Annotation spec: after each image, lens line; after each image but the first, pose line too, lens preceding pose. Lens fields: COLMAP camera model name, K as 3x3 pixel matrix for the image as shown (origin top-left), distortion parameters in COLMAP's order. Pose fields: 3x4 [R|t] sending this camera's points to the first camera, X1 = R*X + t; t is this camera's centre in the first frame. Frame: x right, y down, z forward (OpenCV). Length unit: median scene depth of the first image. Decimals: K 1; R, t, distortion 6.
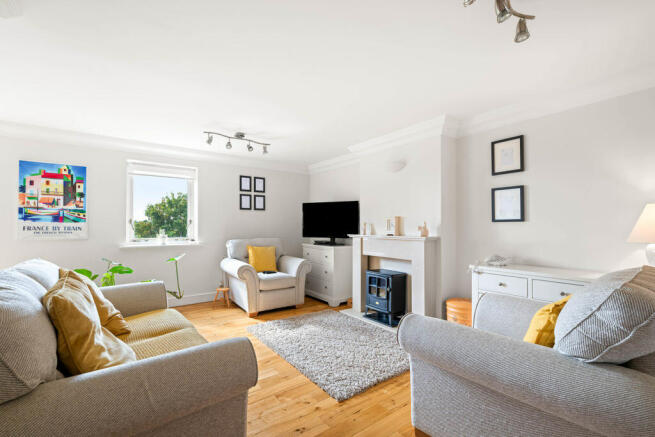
lens RADIAL K [[290.6, 0, 324.2], [0, 290.6, 223.0], [0, 0, 1]] dist [-0.000568, -0.000036]
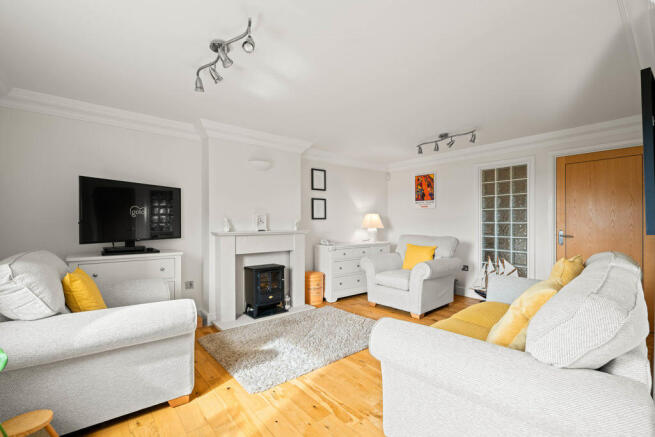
lens RADIAL K [[290.6, 0, 324.2], [0, 290.6, 223.0], [0, 0, 1]] dist [-0.000568, -0.000036]
pose [[-0.059307, 0.000379, 0.998240, -0.830757], [-0.005750, 0.999983, -0.000722, 0.014406], [-0.998223, -0.005782, -0.059303, 0.857117]]
